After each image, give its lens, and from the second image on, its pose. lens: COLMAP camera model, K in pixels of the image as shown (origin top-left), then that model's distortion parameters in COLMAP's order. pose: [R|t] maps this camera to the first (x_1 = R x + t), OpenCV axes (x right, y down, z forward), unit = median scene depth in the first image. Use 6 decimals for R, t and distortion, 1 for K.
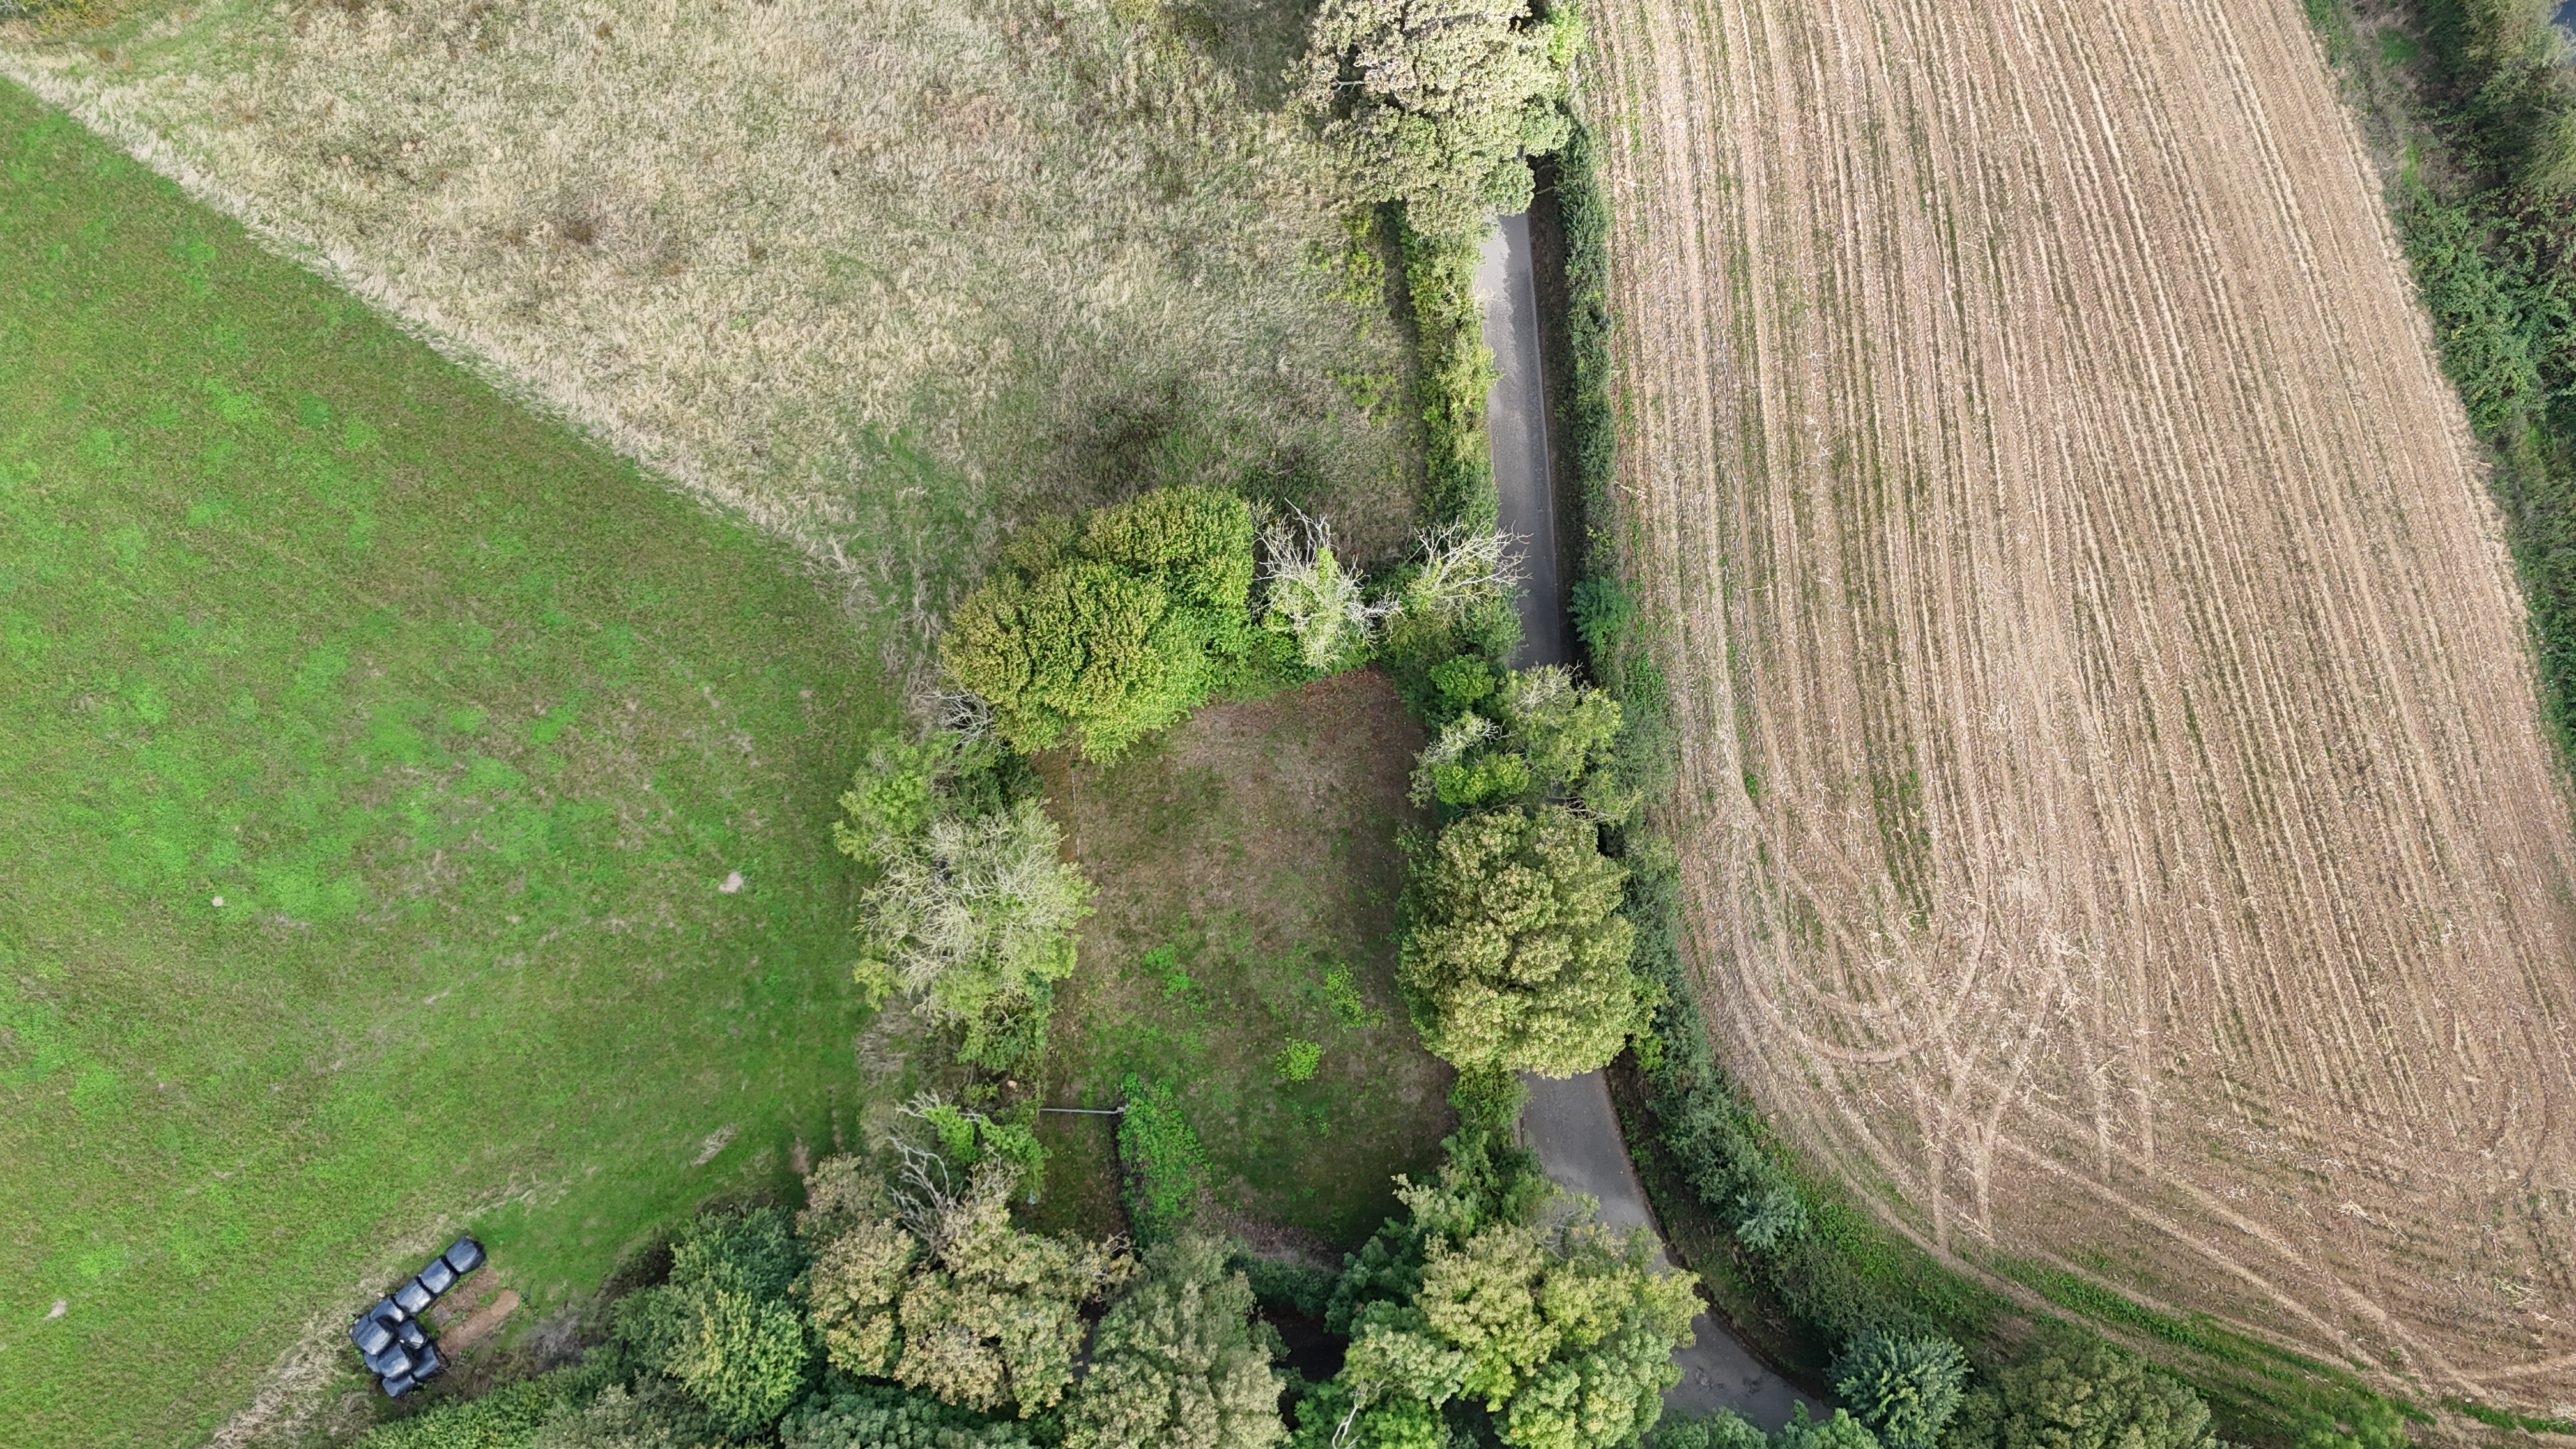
lens RADIAL K [[1929.7, 0, 1288.6], [0, 1929.7, 718.4], [0, 0, 1]] dist [0.059757, -0.059688]
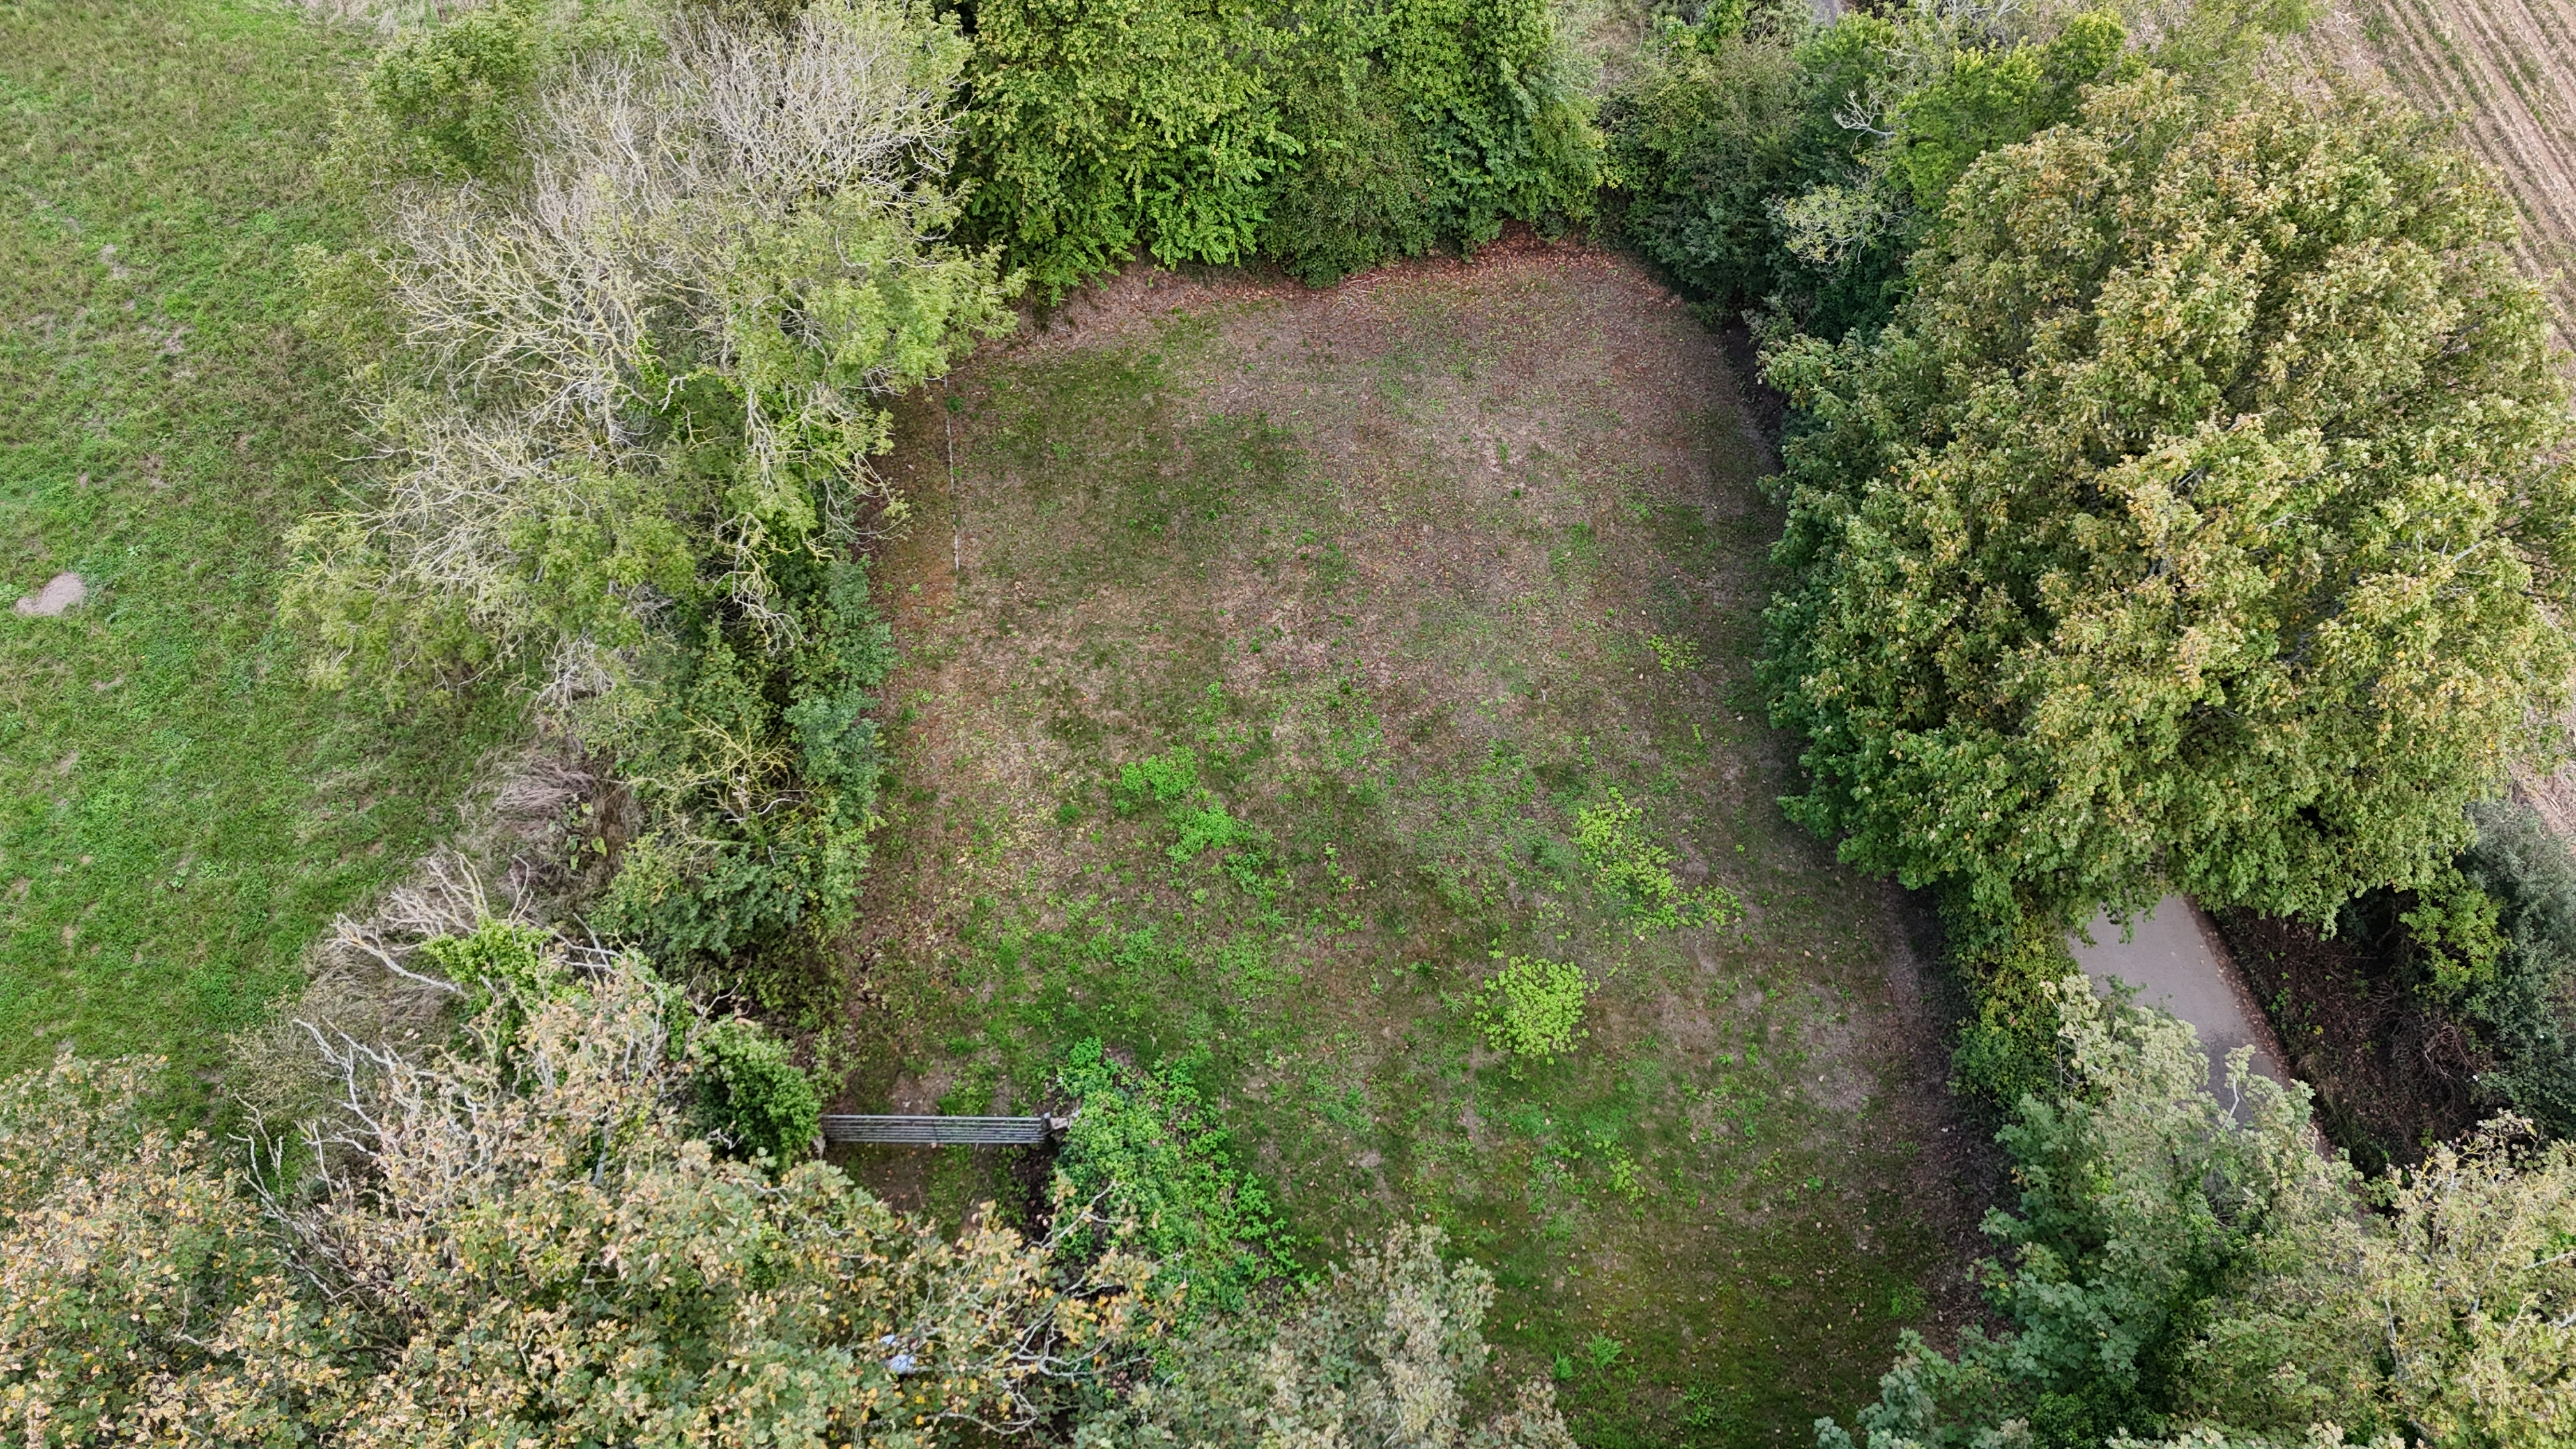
lens RADIAL K [[1929.7, 0, 1292.8], [0, 1929.7, 720.1], [0, 0, 1]] dist [0.059757, -0.059688]
pose [[0.997370, -0.009534, 0.071853, -0.067310], [0.036934, 0.919809, -0.390623, 0.268961], [-0.062367, 0.392249, 0.917742, 0.629383]]
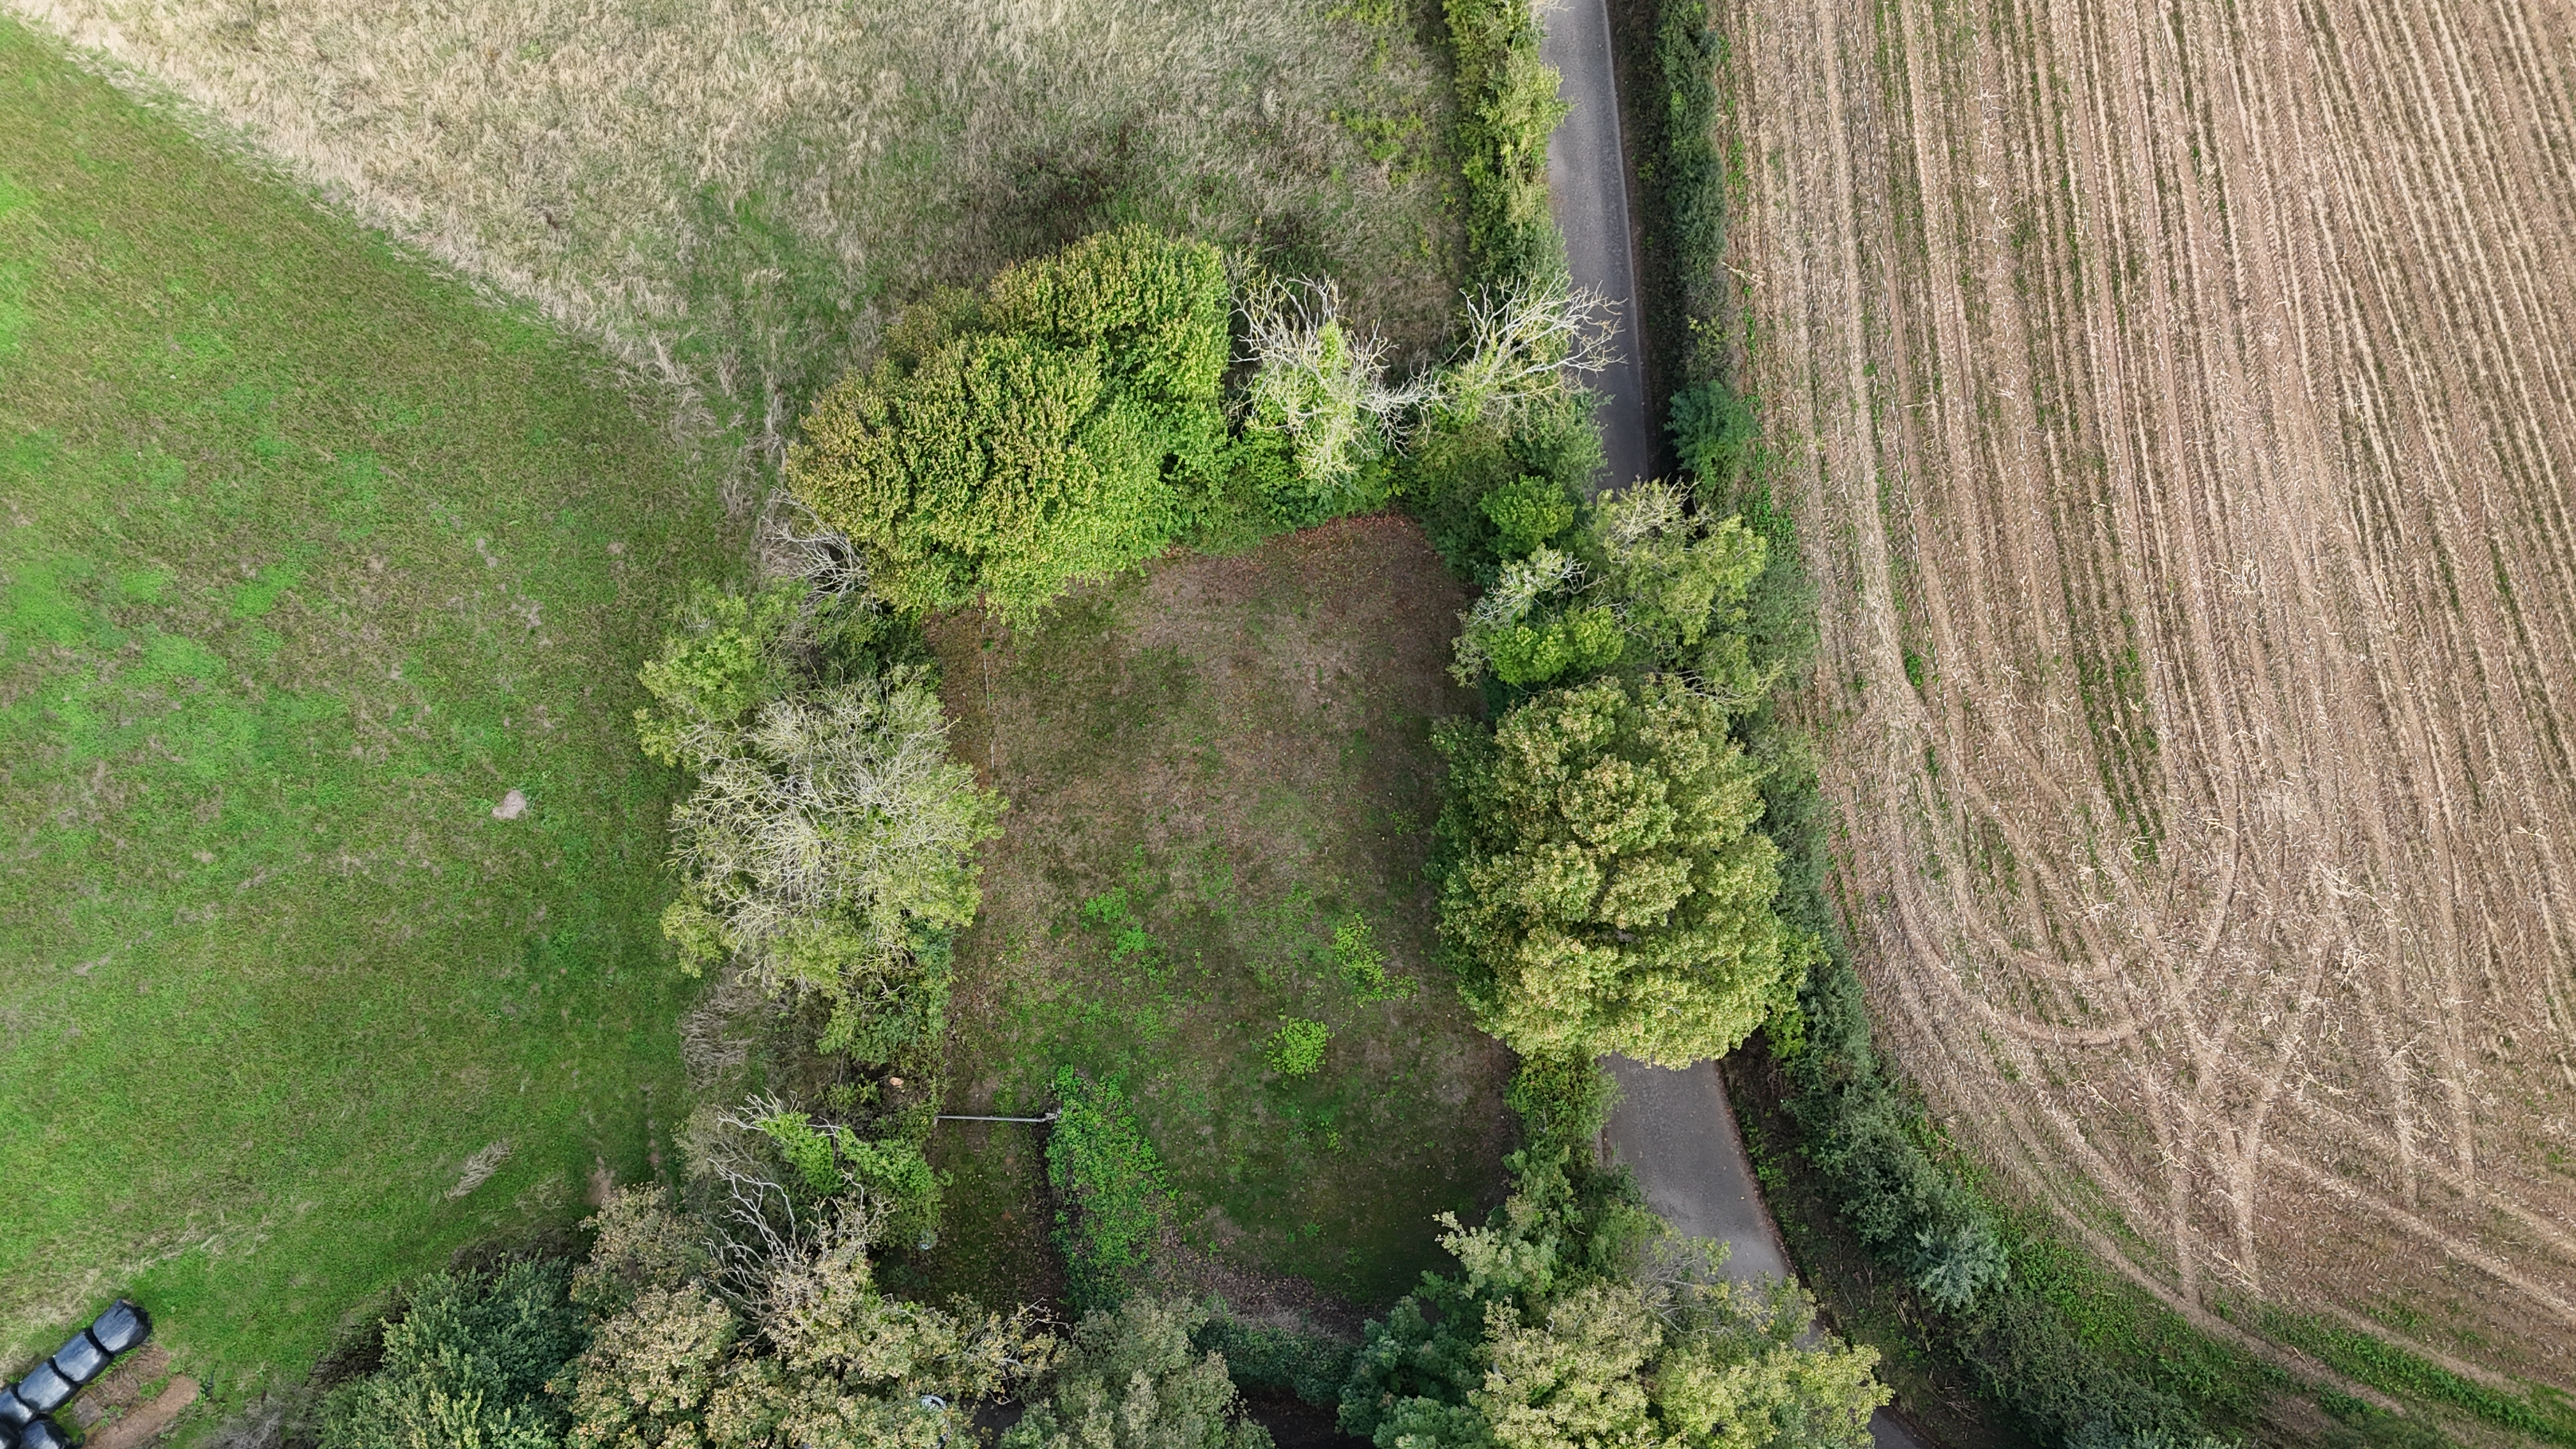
lens RADIAL K [[1929.7, 0, 1289.3], [0, 1929.7, 721.0], [0, 0, 1]] dist [0.059757, -0.059688]
pose [[0.999984, -0.005563, 0.001244, 0.001903], [0.005557, 0.999976, 0.004171, 0.051418], [-0.001267, -0.004164, 0.999991, 0.273566]]
